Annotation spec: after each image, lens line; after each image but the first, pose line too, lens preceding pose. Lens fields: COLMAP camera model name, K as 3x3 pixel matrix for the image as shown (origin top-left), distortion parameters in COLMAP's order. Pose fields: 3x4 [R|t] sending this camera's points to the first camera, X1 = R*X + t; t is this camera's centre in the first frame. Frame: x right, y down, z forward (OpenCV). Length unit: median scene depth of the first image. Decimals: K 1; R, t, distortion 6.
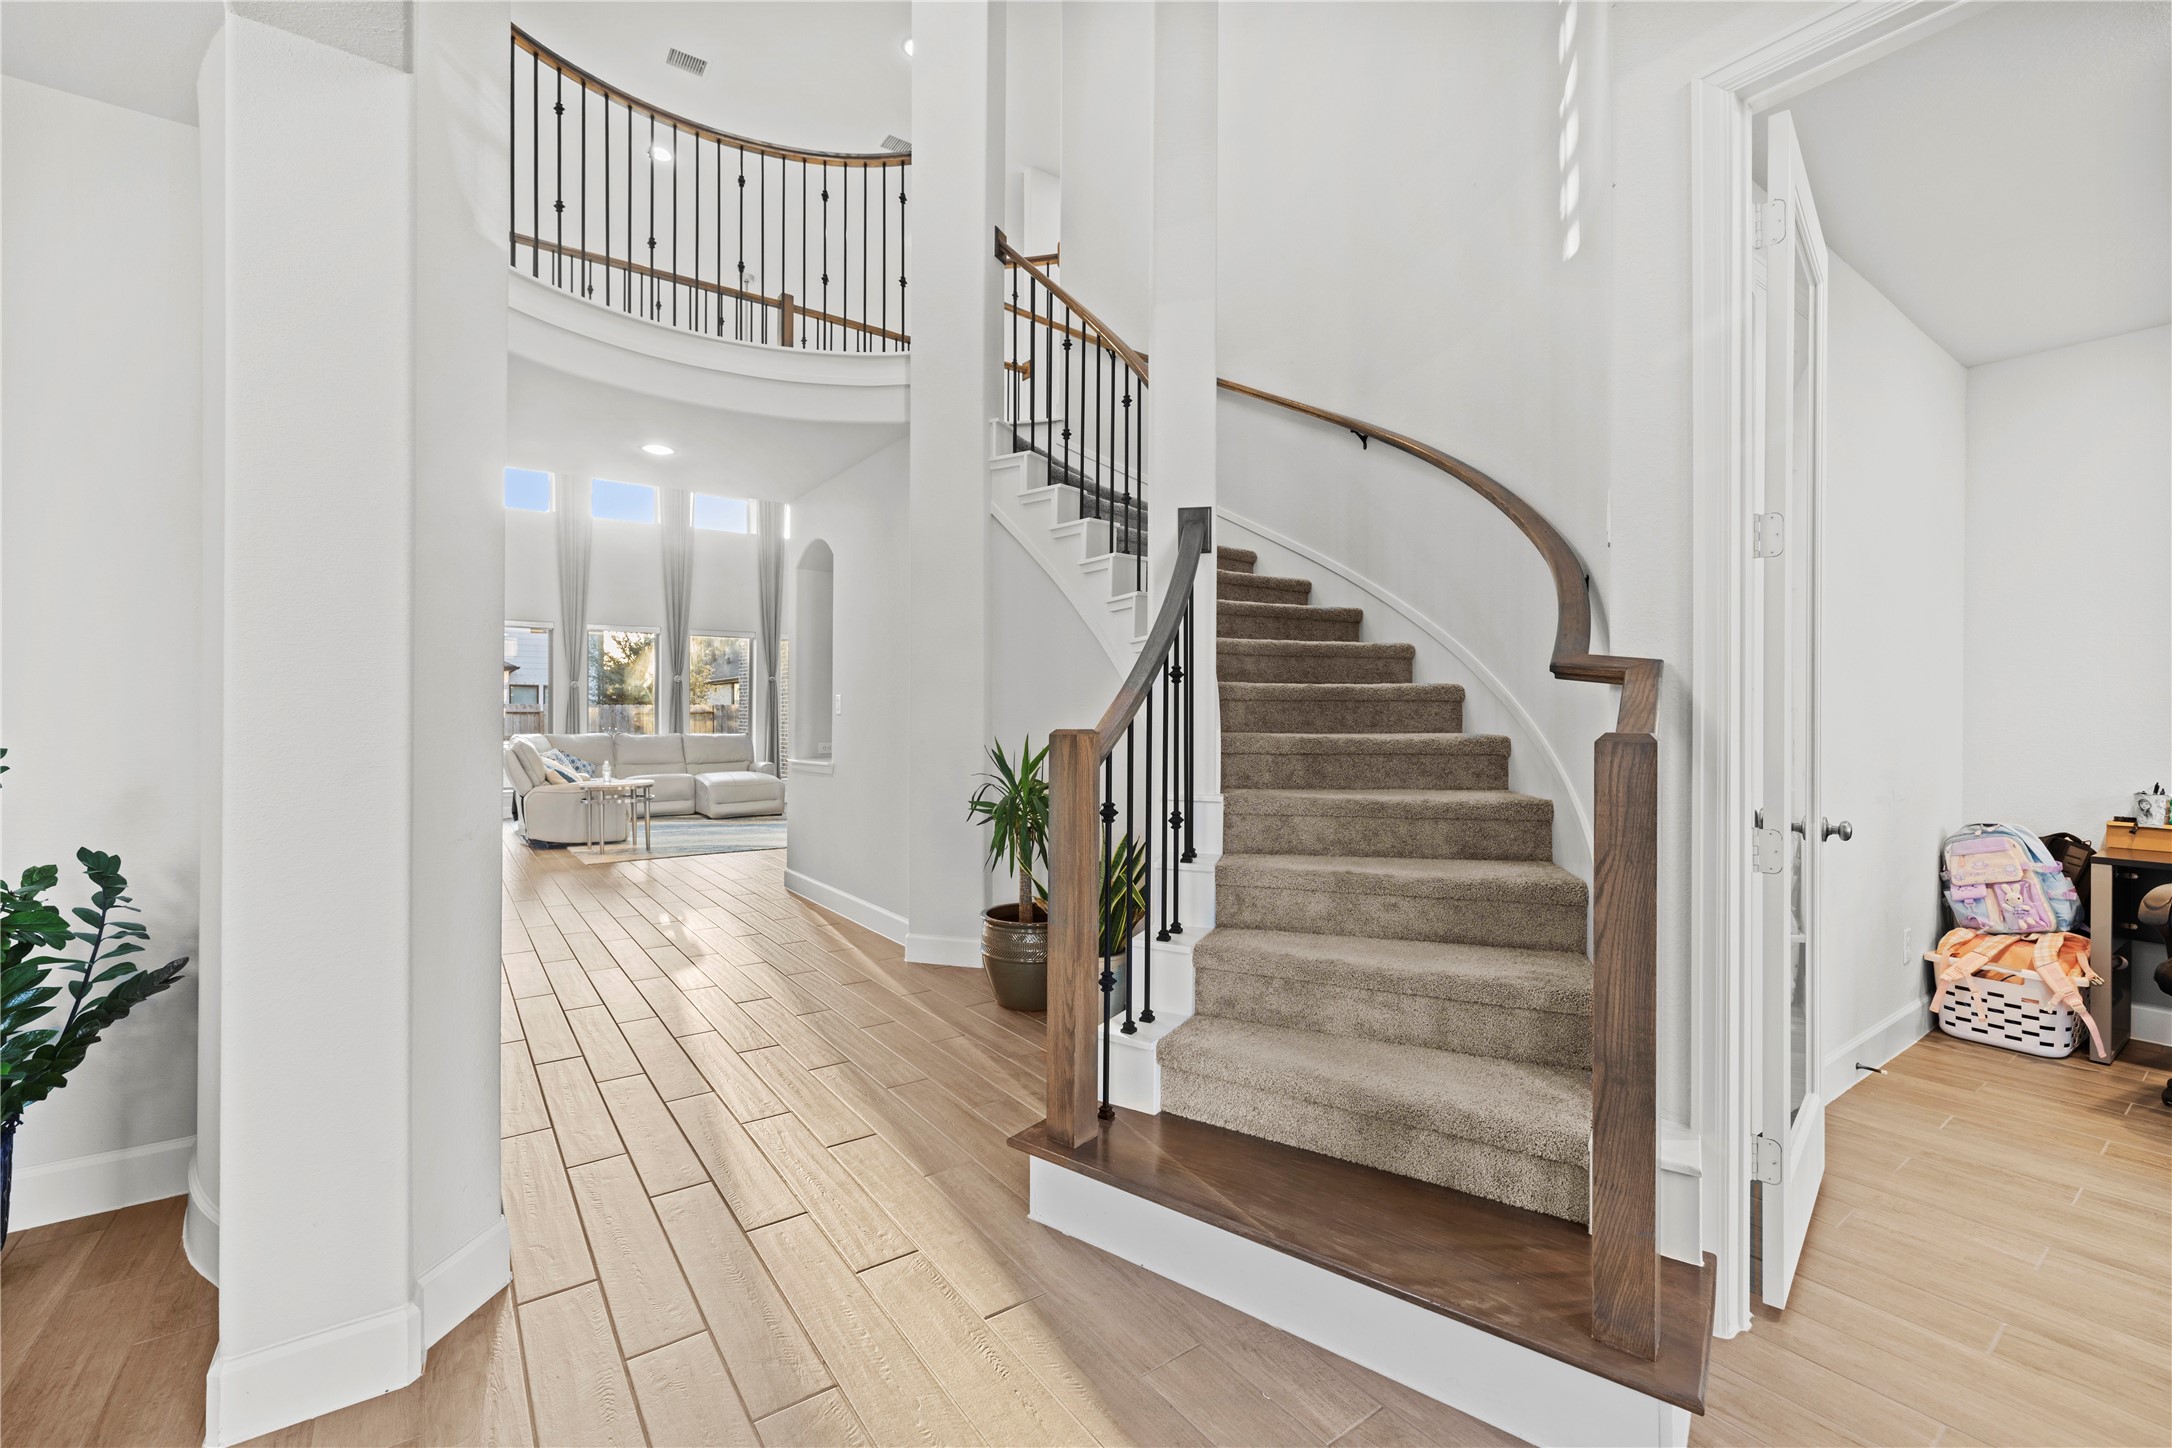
lens RADIAL K [[911.6, 0, 1069.4], [0, 911.6, 710.1], [0, 0, 1]] dist [-0.000795, 0.000610]
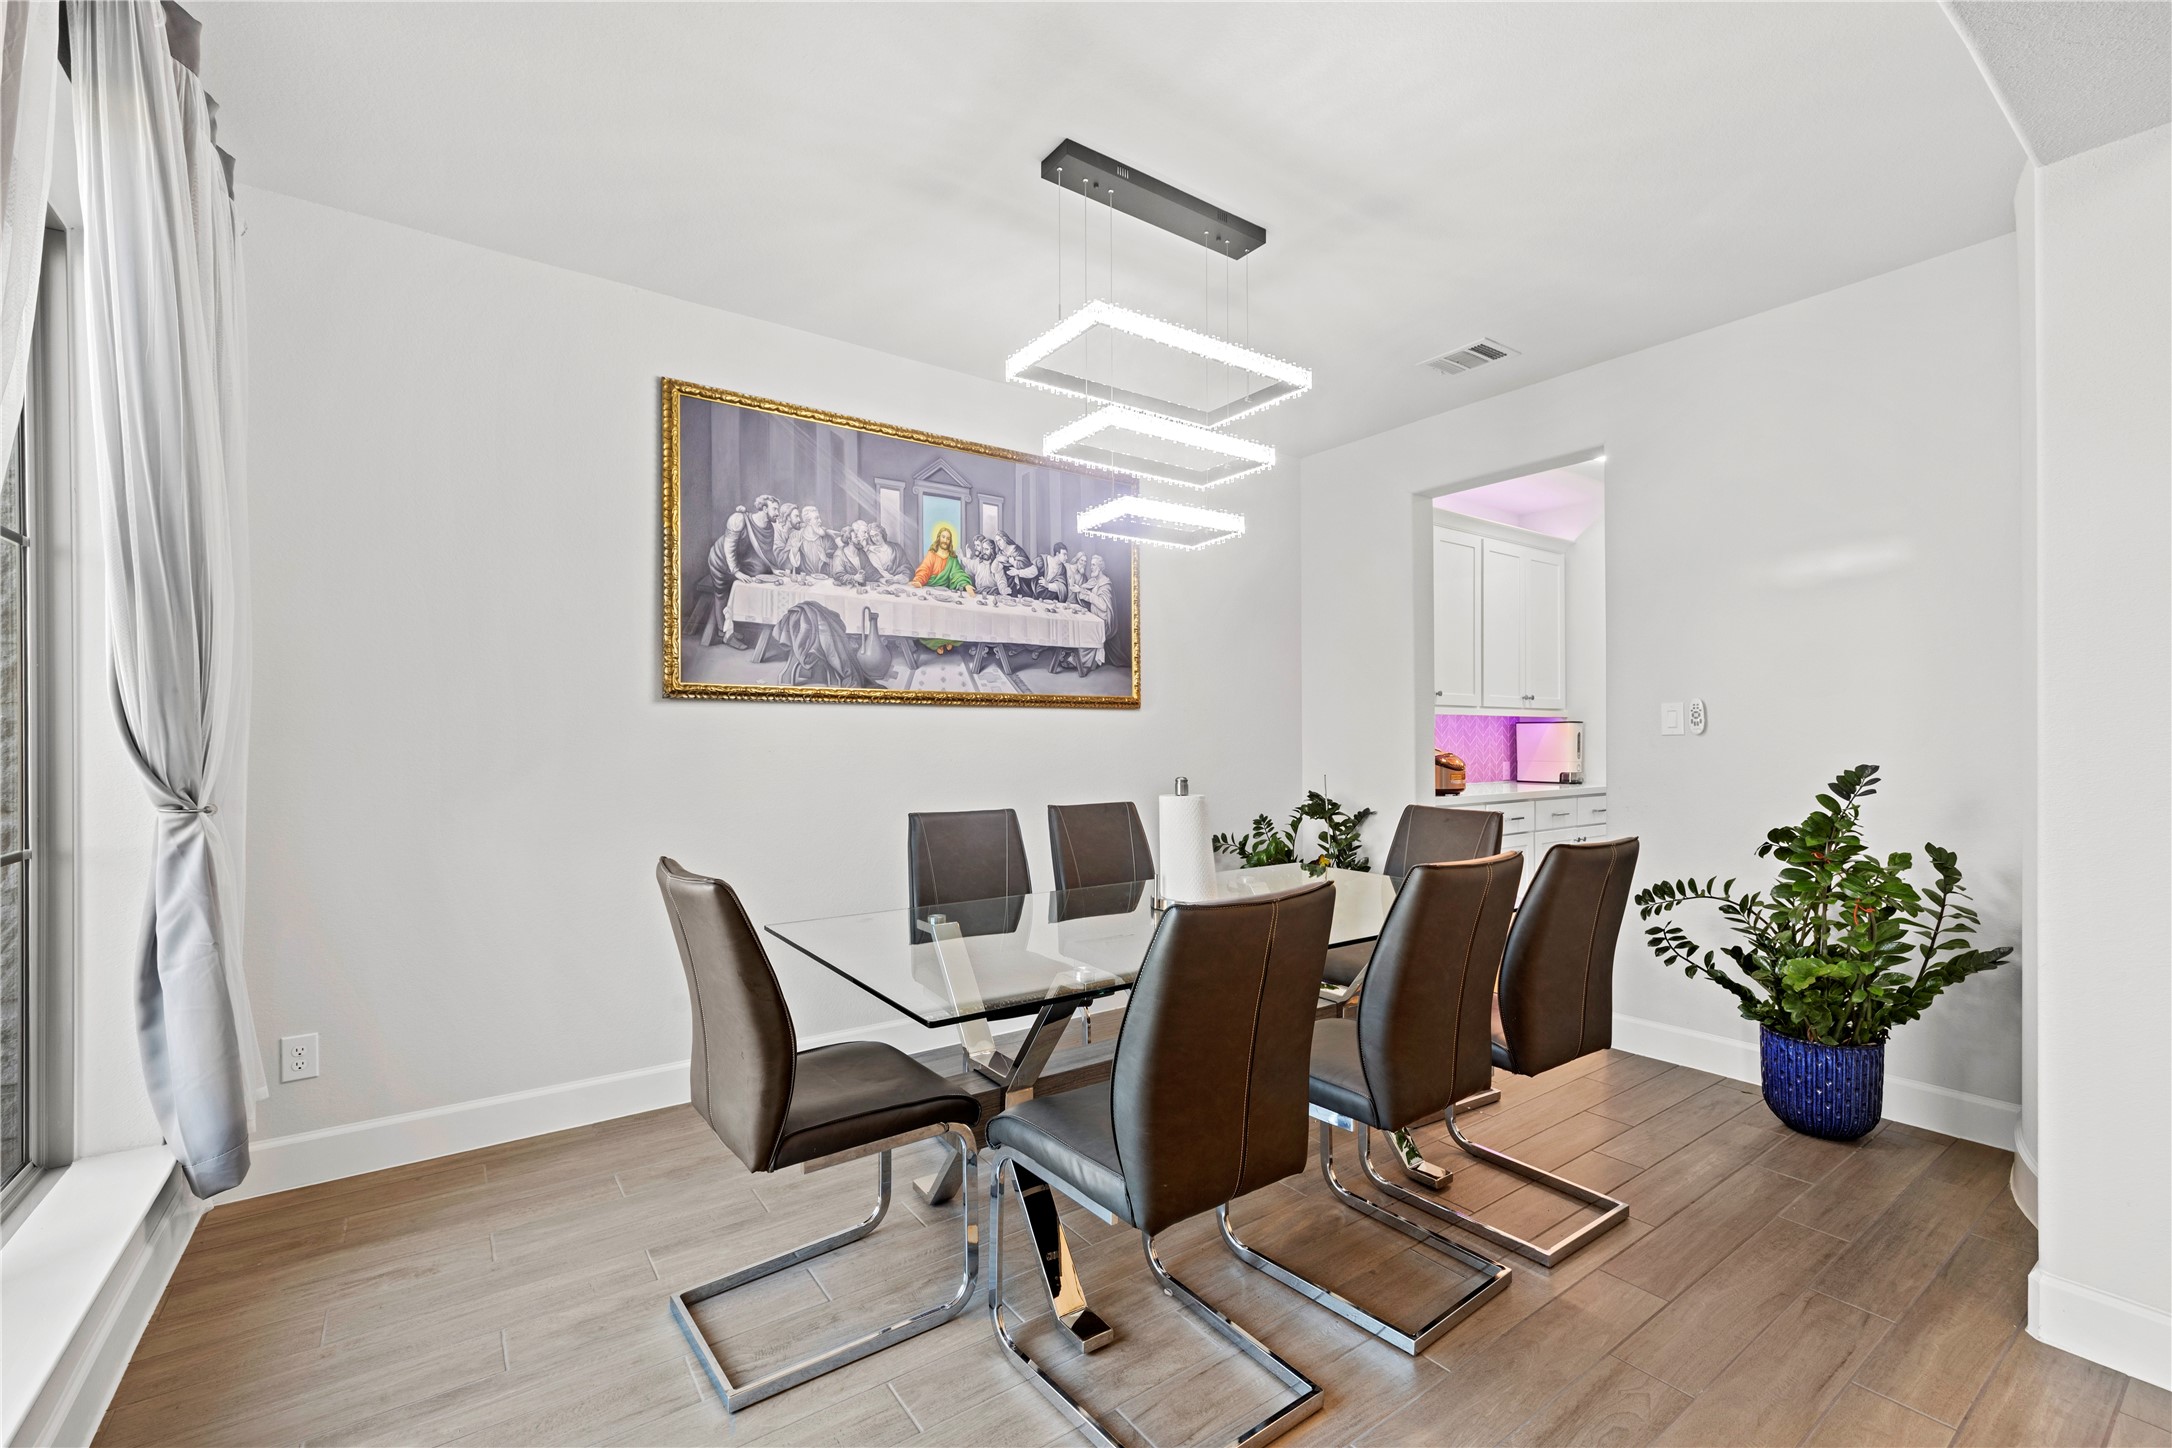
lens RADIAL K [[911.6, 0, 1089.8], [0, 911.6, 722.1], [0, 0, 1]] dist [-0.000795, 0.000610]
pose [[0.006779, -0.008459, -0.999941, 0.213360], [0.000456, 0.999964, -0.008456, -0.011106], [0.999977, -0.000398, 0.006782, -0.208385]]
